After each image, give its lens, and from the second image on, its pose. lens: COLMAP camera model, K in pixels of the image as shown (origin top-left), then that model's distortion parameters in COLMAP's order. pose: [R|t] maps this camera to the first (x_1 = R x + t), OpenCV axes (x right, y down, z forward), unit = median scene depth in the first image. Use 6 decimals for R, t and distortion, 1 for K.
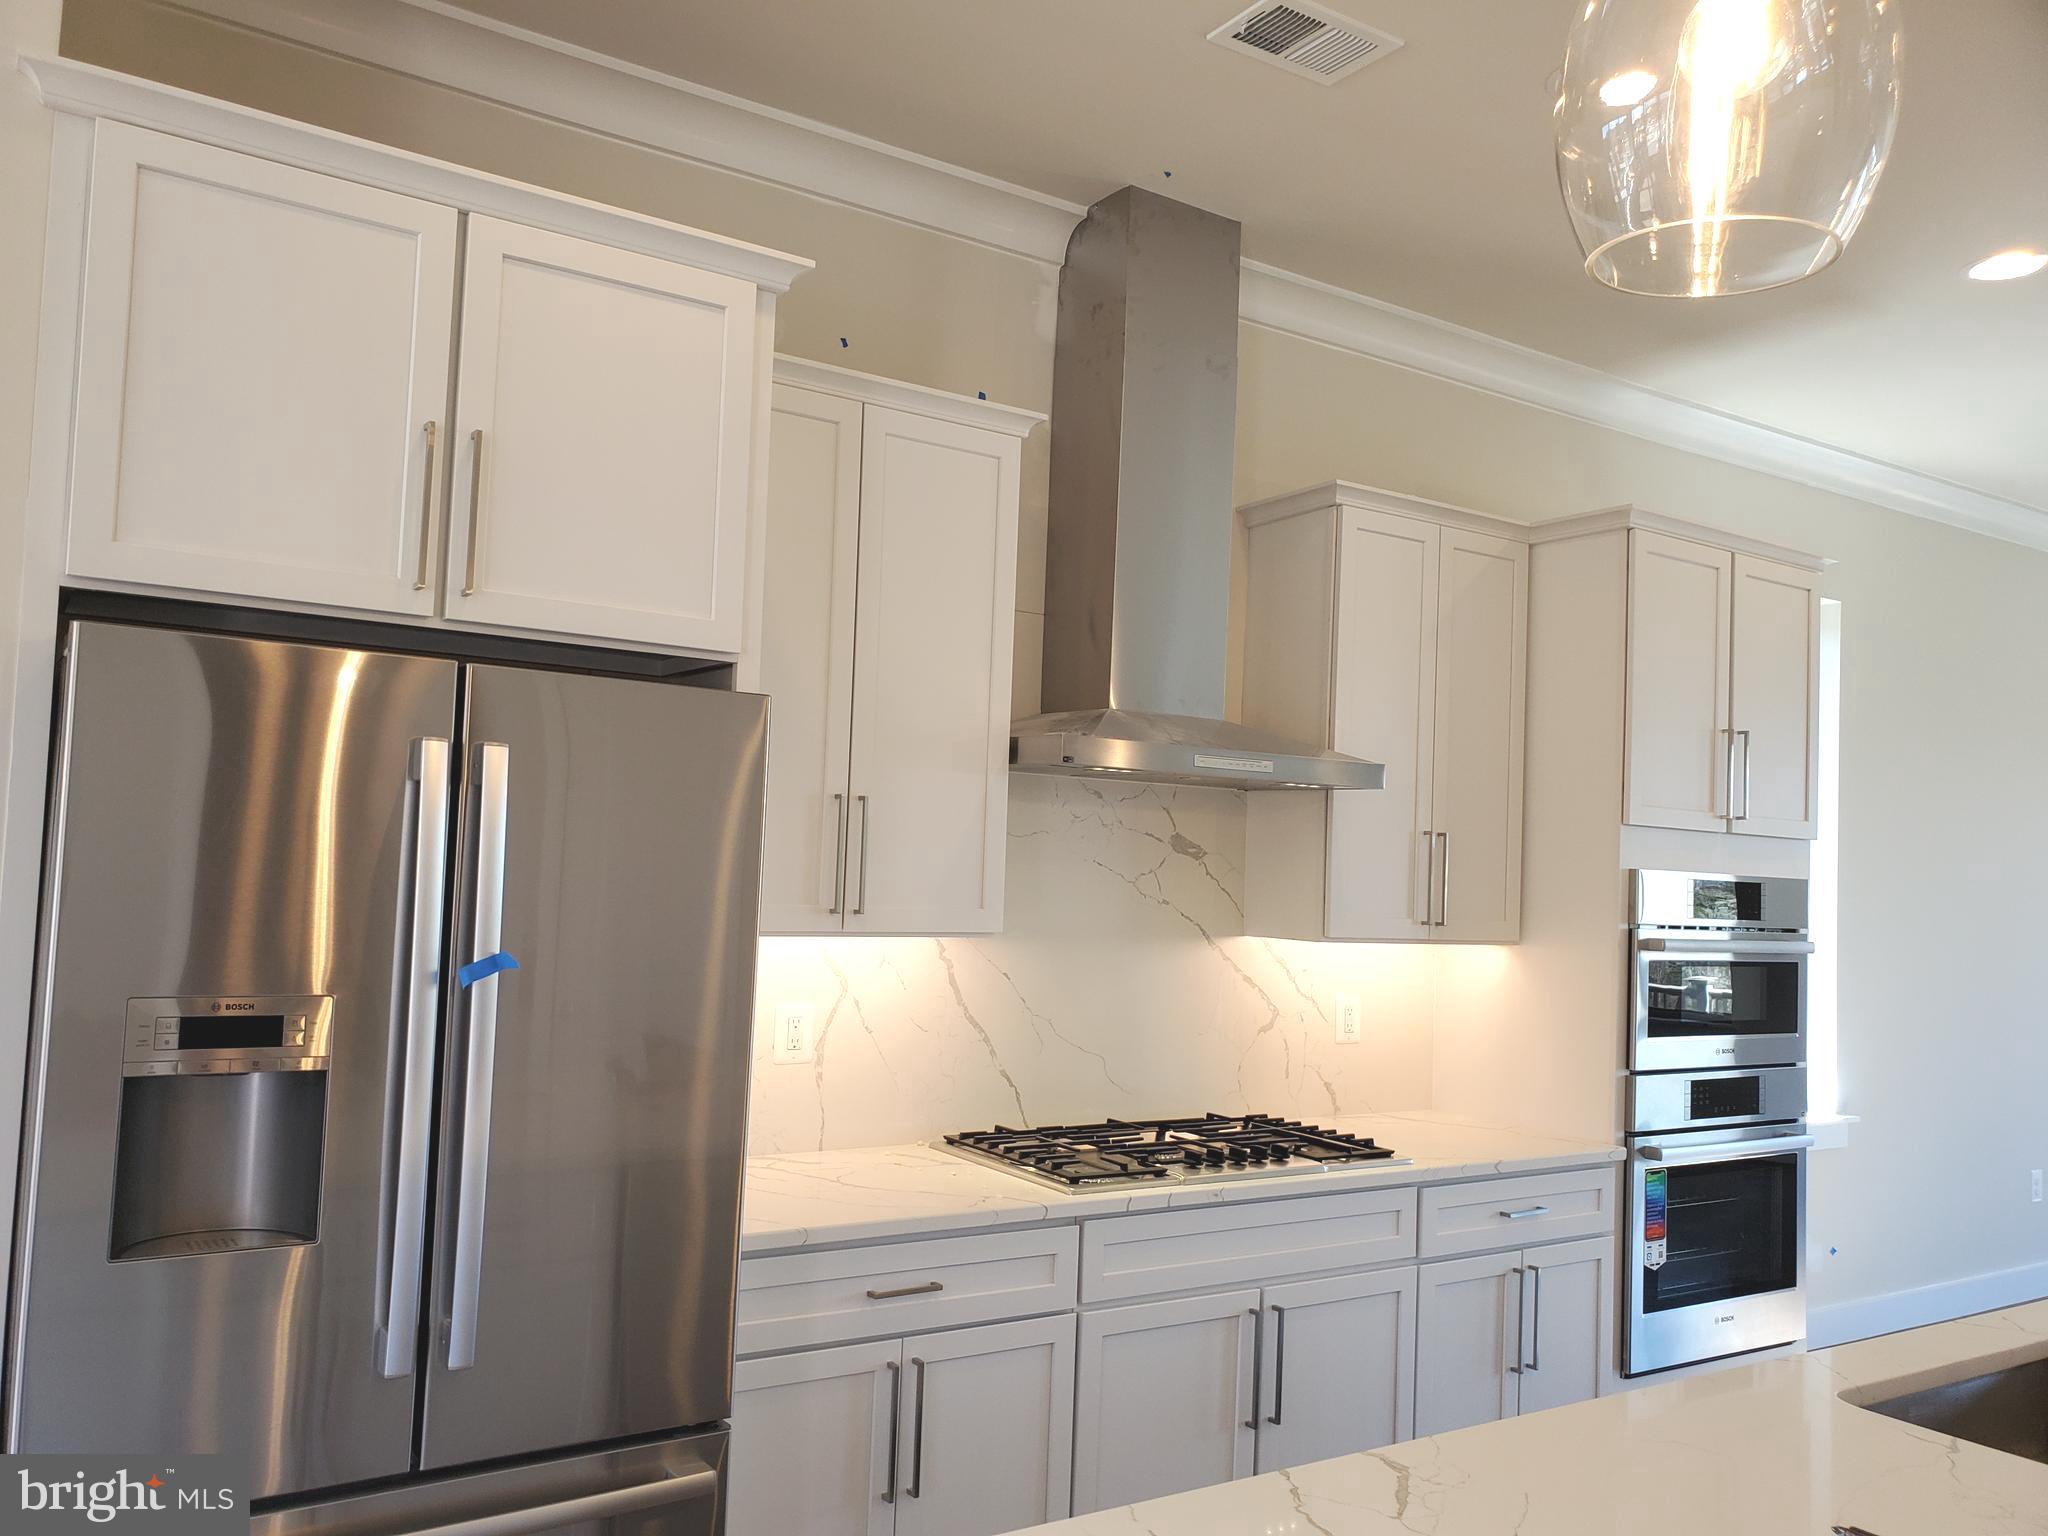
lens RADIAL K [[1550.8, 0, 989.1], [0, 1550.8, 790.5], [0, 0, 1]] dist [0.004452, 0.000855]
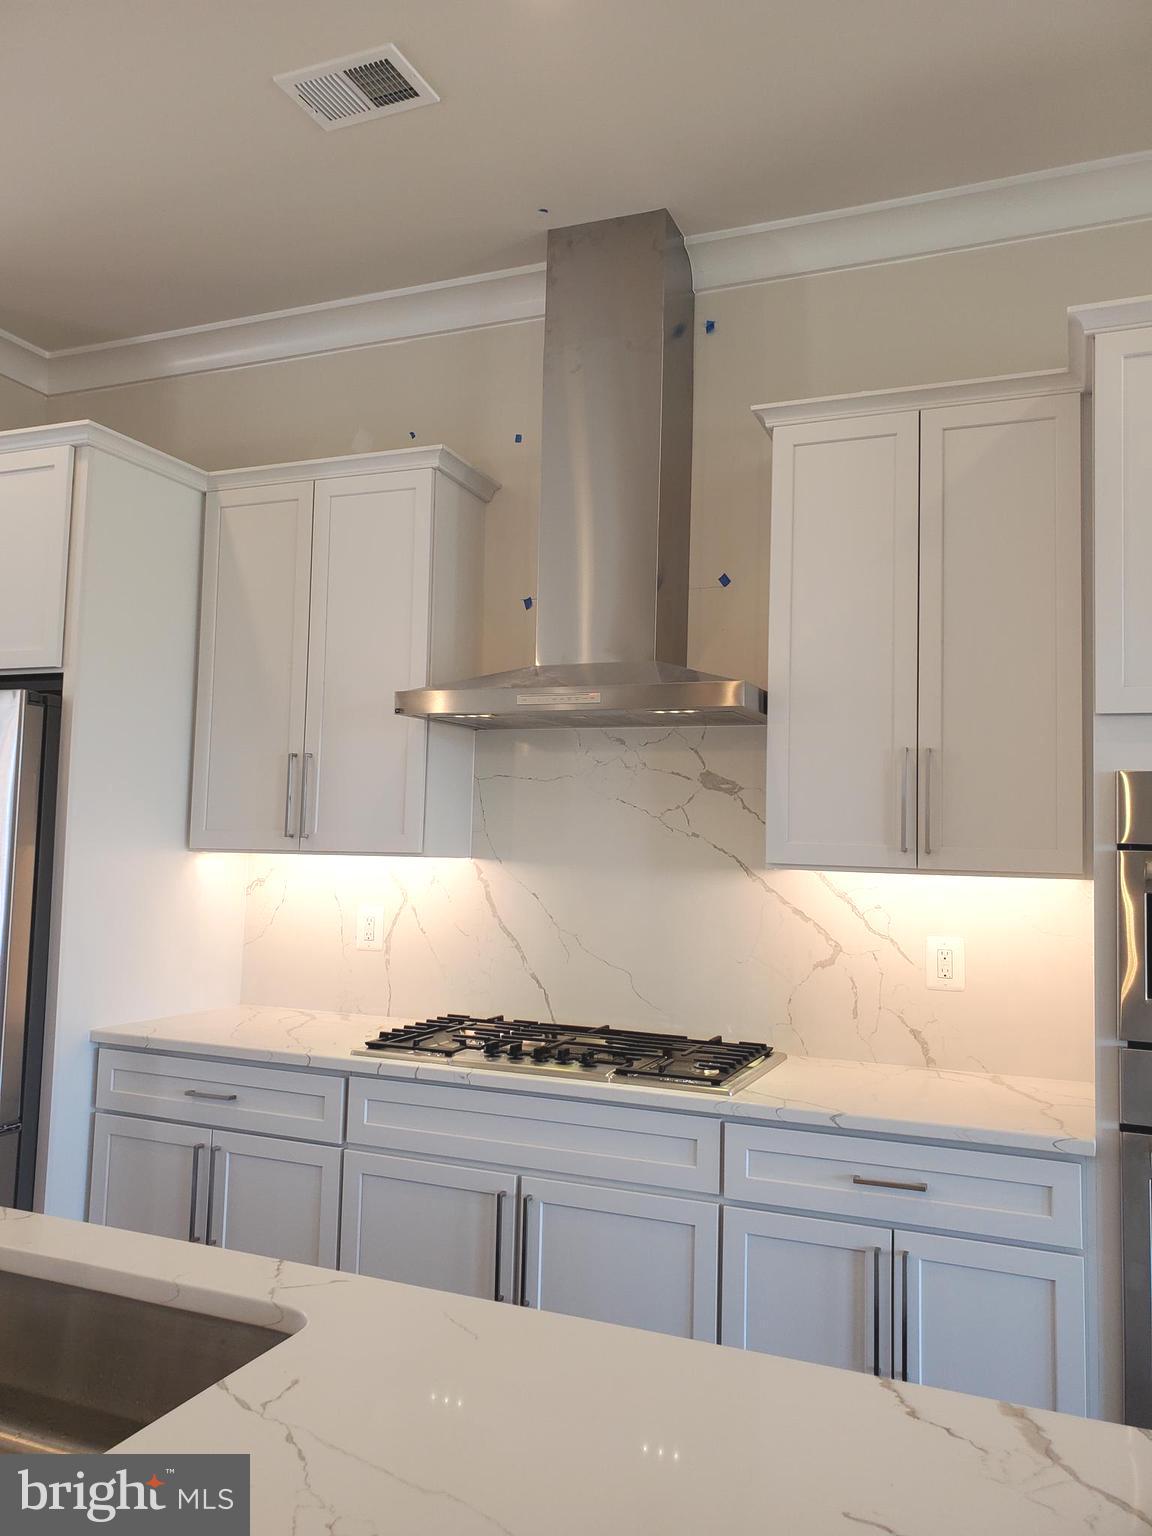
lens RADIAL K [[1179.9, 0, 580.8], [0, 1179.9, 755.1], [0, 0, 1]] dist [0.001027, 0.010317]
pose [[0.579104, -0.088438, -0.810443, 0.782185], [0.036453, 0.995913, -0.082630, 0.086284], [0.814439, 0.018308, 0.579961, 0.484127]]
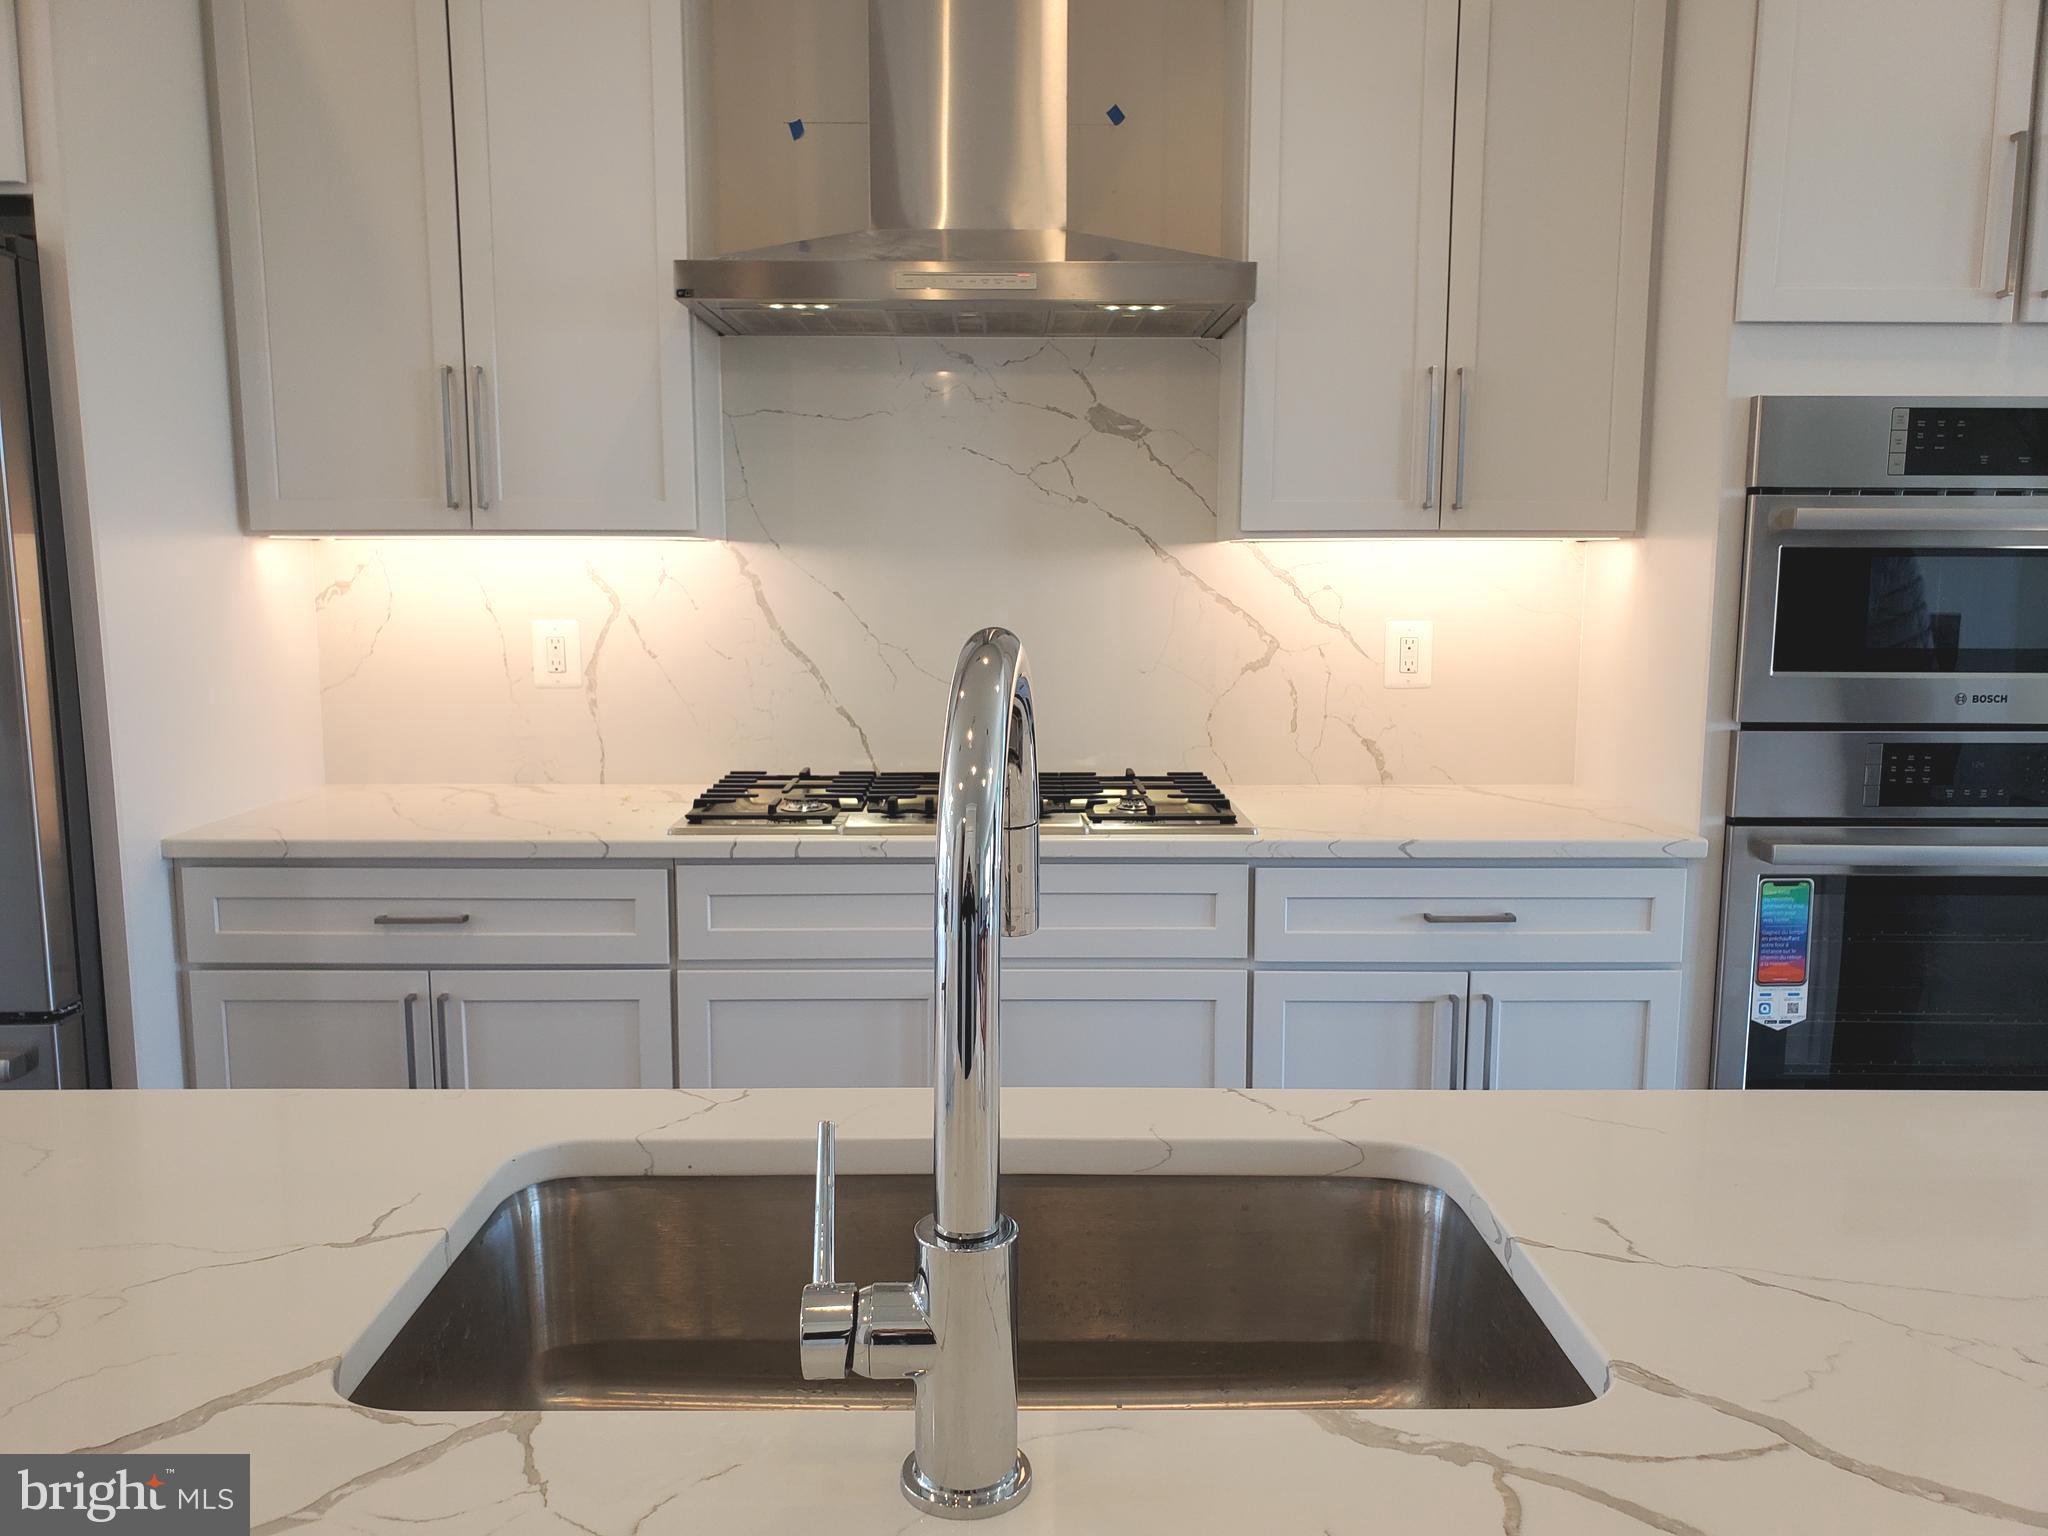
lens RADIAL K [[1584.3, 0, 1028.7], [0, 1584.3, 801.7], [0, 0, 1]] dist [0.037153, -0.056075]
pose [[0.852666, 0.038179, -0.521059, 0.538324], [0.057814, 0.984306, 0.166729, 0.092920], [0.519247, -0.172289, 0.837078, 0.320401]]
